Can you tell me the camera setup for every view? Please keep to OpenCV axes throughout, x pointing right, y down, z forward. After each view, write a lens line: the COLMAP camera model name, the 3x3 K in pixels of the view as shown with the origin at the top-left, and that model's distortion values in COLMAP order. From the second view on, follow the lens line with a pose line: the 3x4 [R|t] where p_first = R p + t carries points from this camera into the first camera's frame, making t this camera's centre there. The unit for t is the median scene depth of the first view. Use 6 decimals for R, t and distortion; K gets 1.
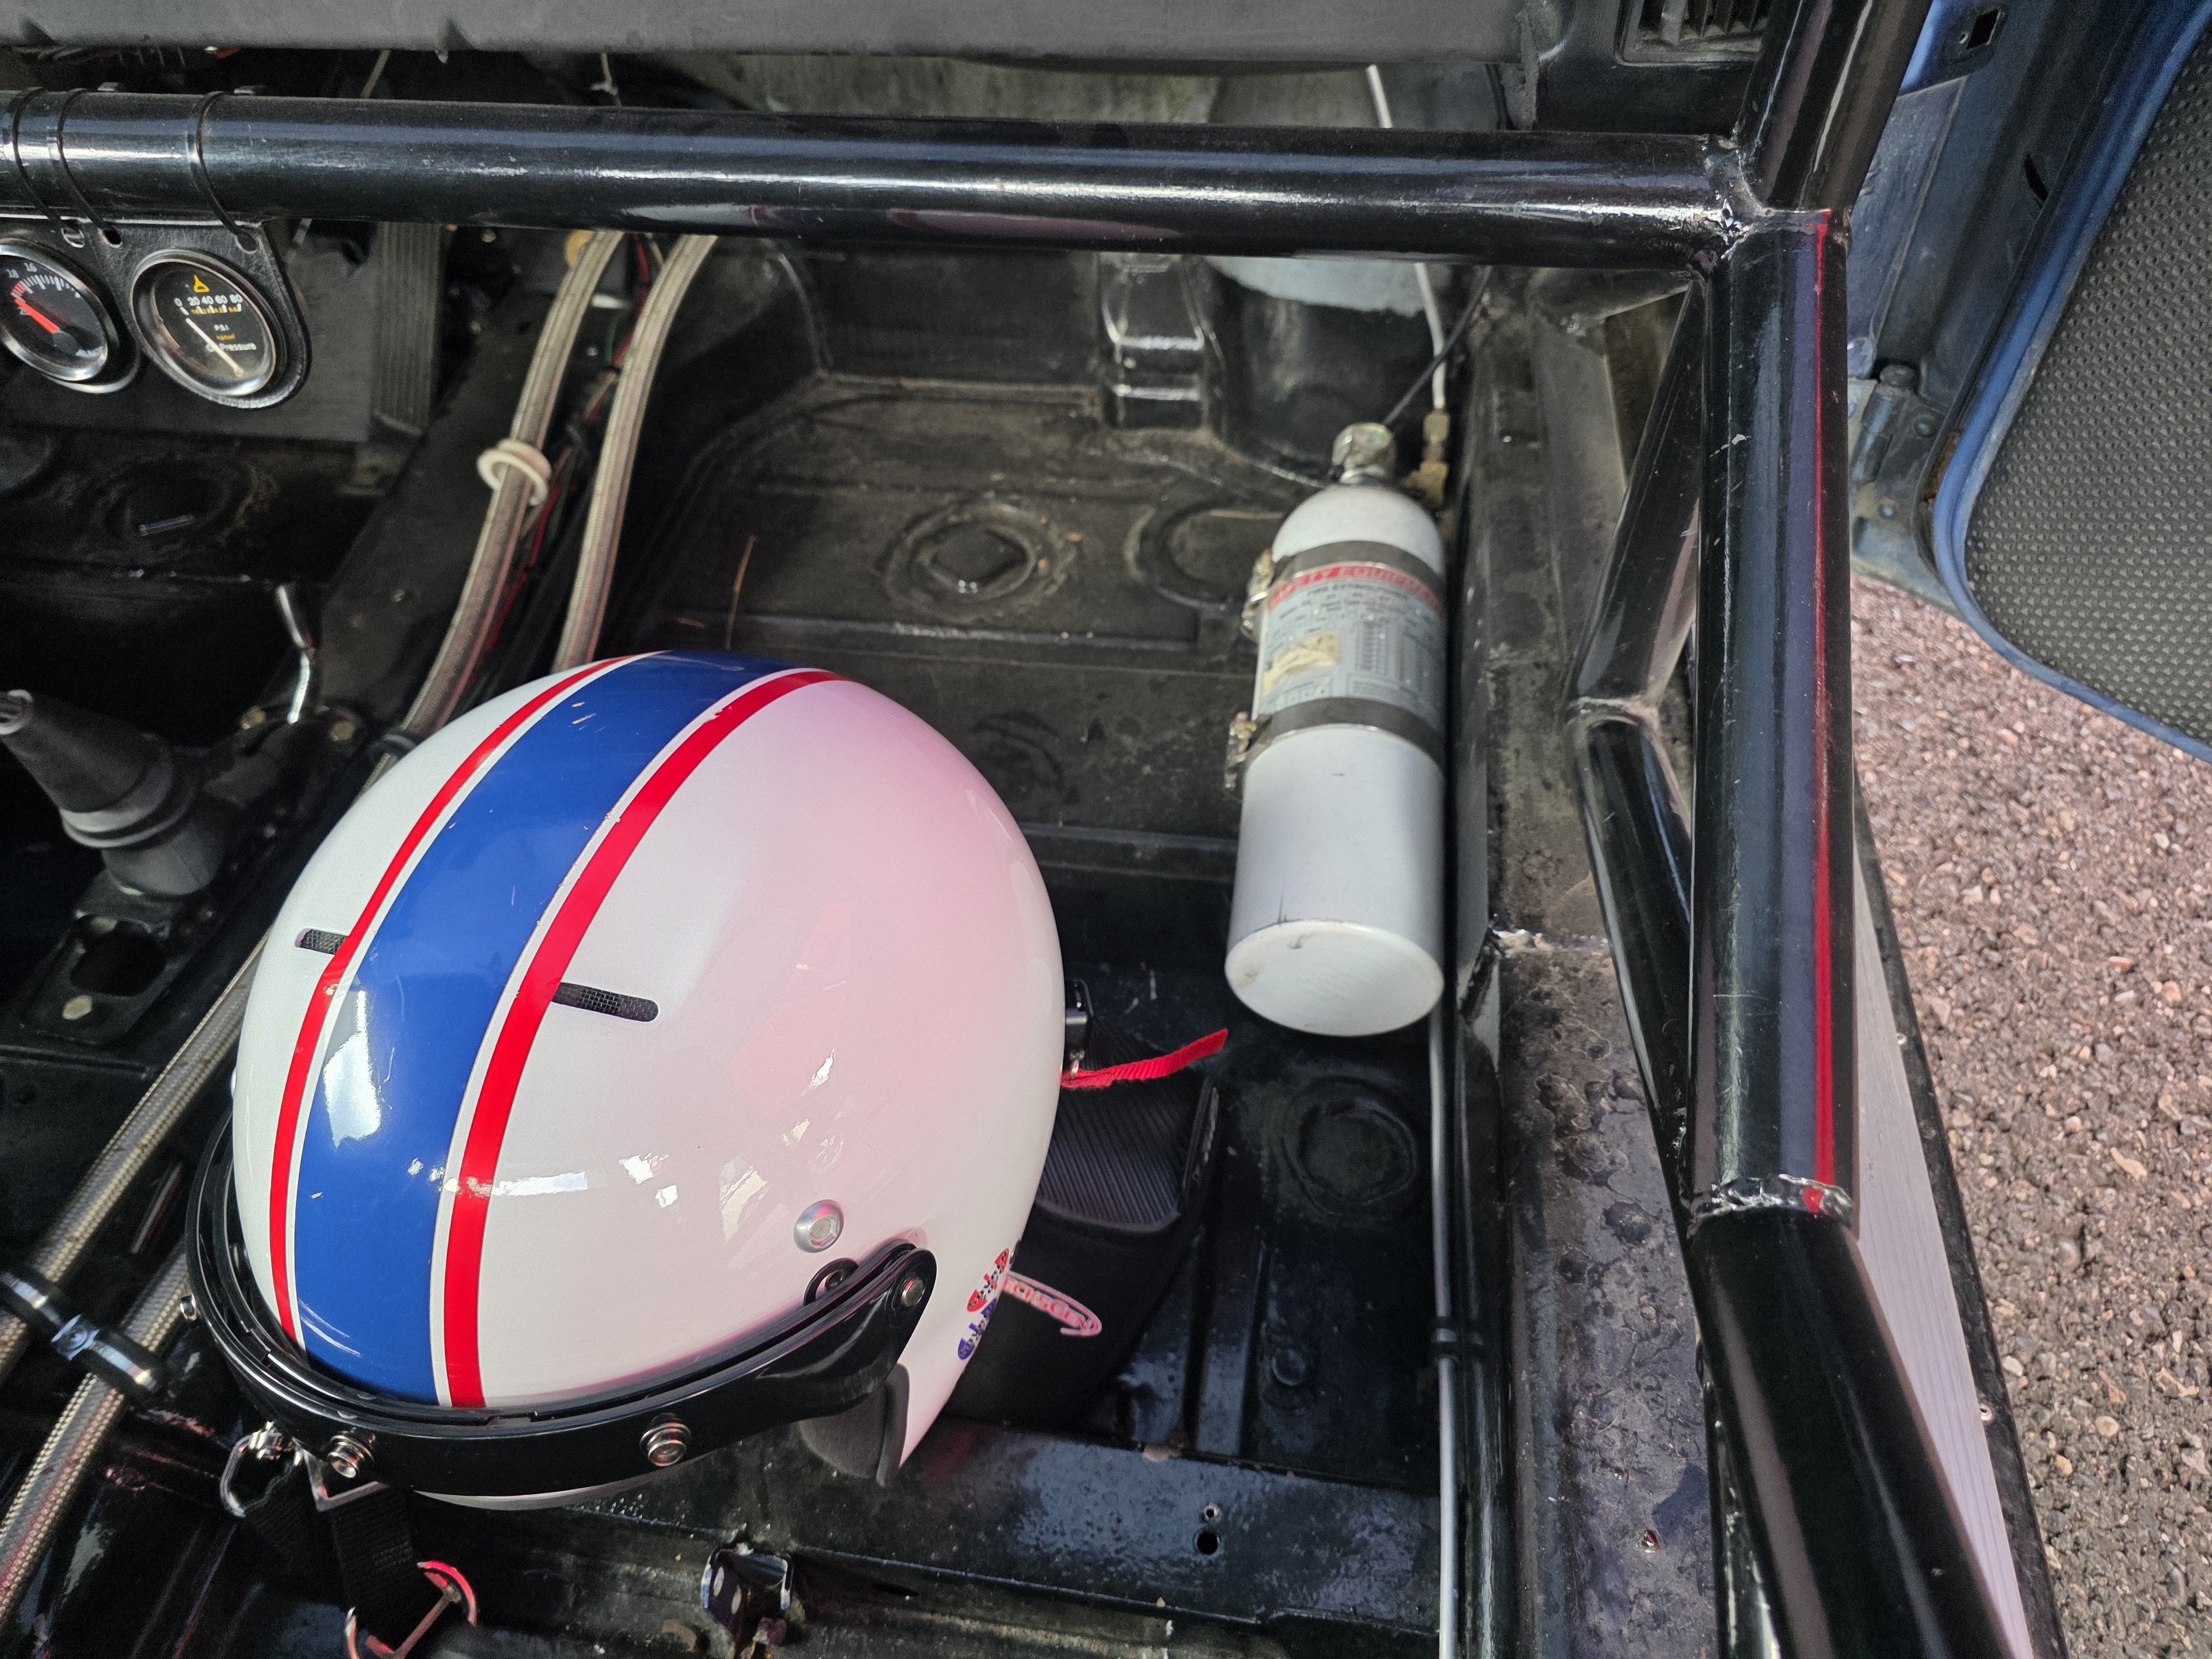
lens RADIAL K [[1512.9, 0, 1086.7], [0, 1512.9, 768.3], [0, 0, 1]] dist [0.034302, -0.052418]
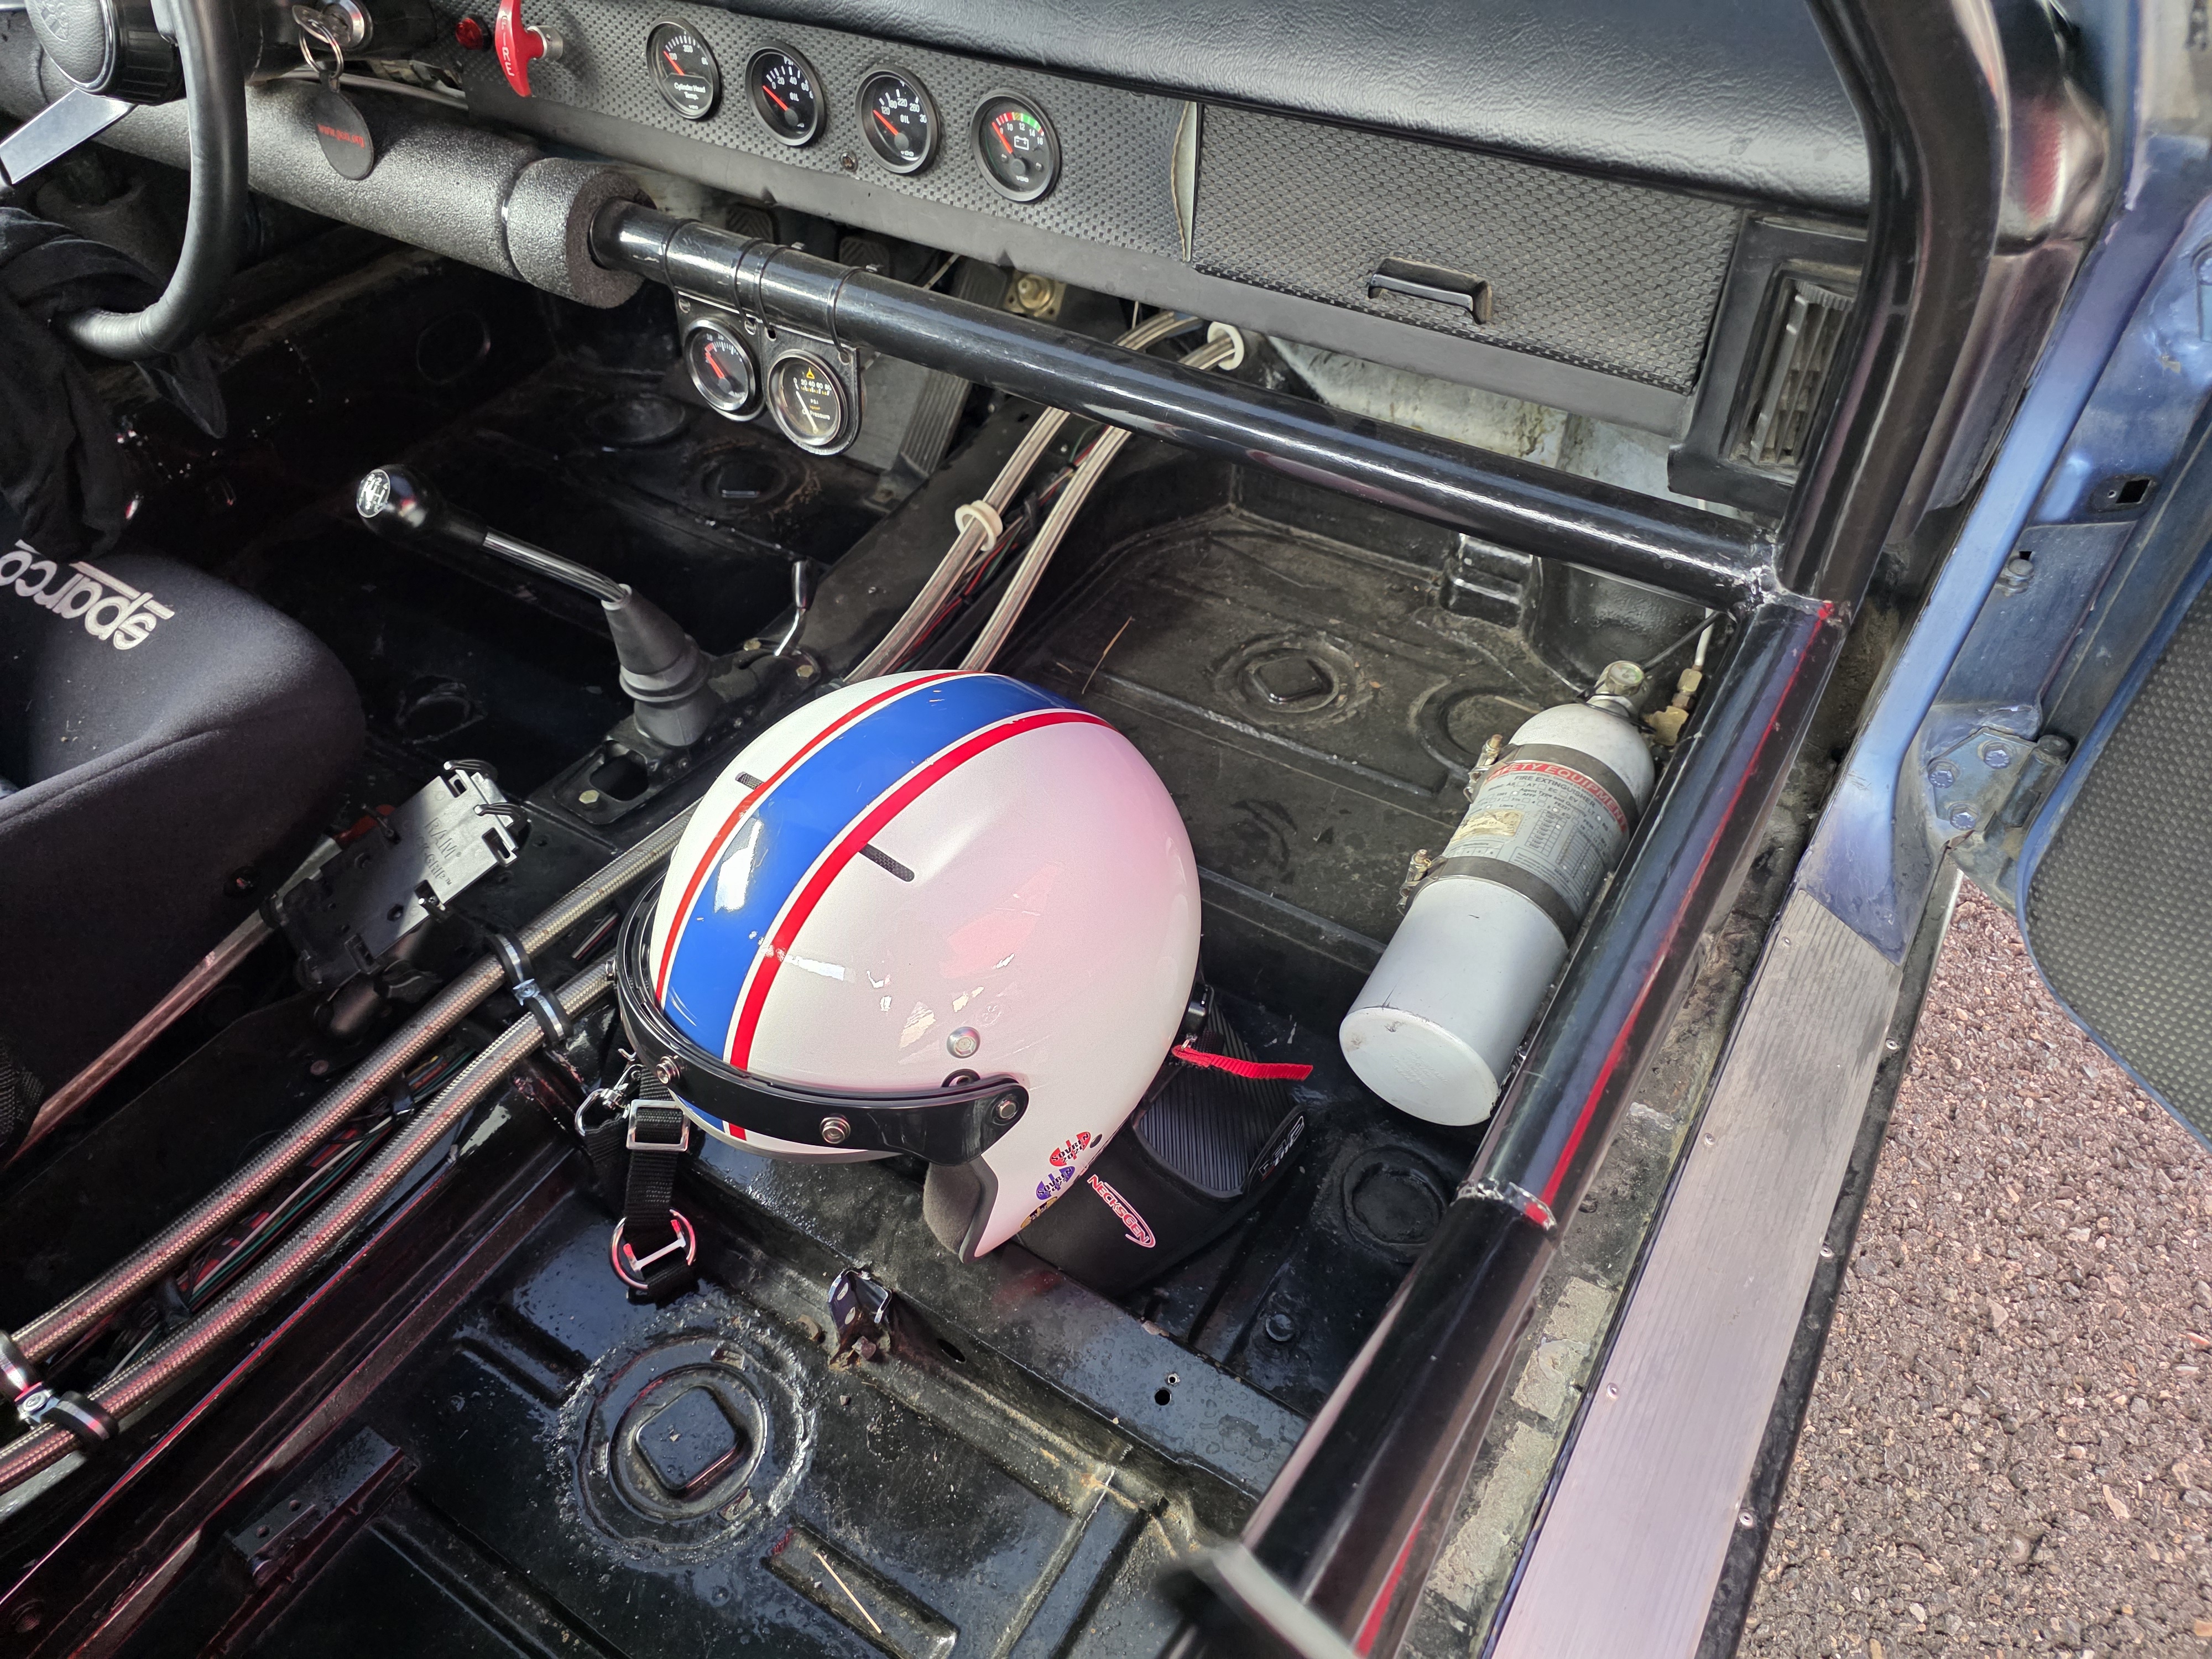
lens RADIAL K [[1512.9, 0, 1086.7], [0, 1512.9, 768.3], [0, 0, 1]] dist [0.034302, -0.052418]
pose [[0.919333, 0.291221, -0.264607, 0.150374], [-0.308246, 0.950996, -0.024303, 0.015251], [0.244563, 0.103907, 0.964050, -0.282071]]
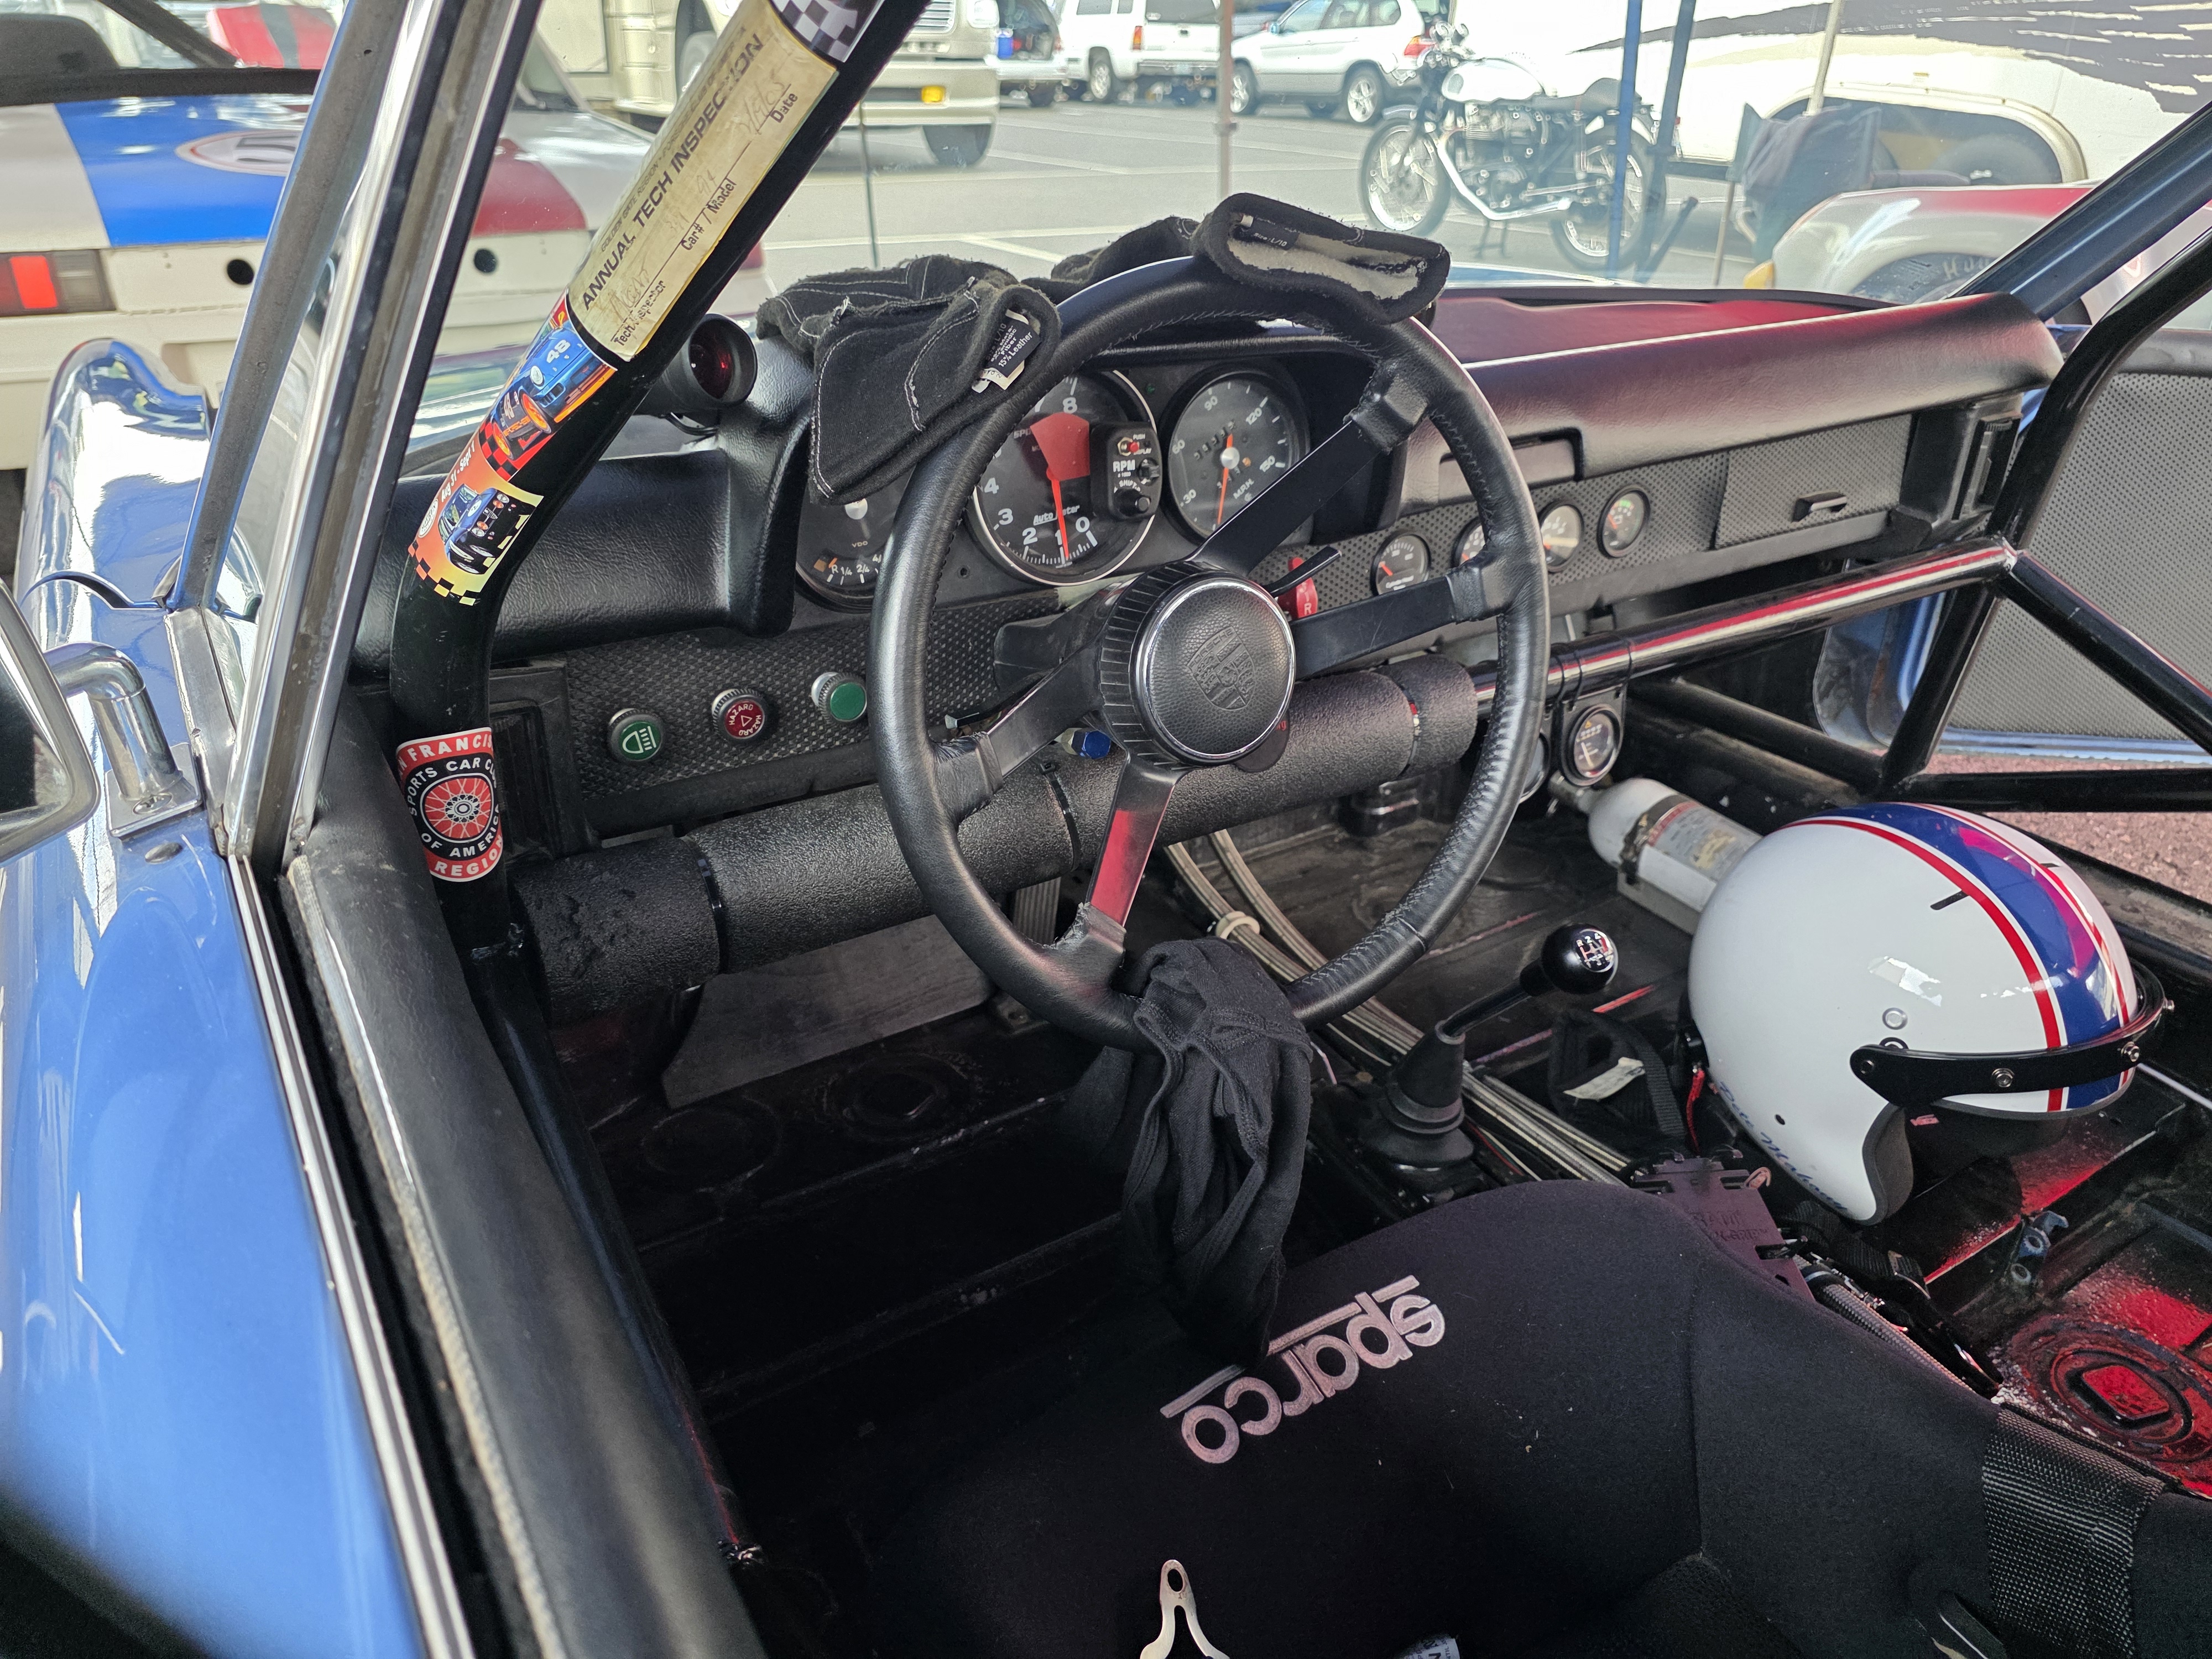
lens RADIAL K [[1512.9, 0, 1086.7], [0, 1512.9, 768.3], [0, 0, 1]] dist [0.034302, -0.052418]
pose [[0.753229, -0.225152, 0.618023, -1.626412], [0.452964, 0.858848, -0.239173, -0.057705], [-0.476938, 0.460095, 0.748895, -0.126702]]
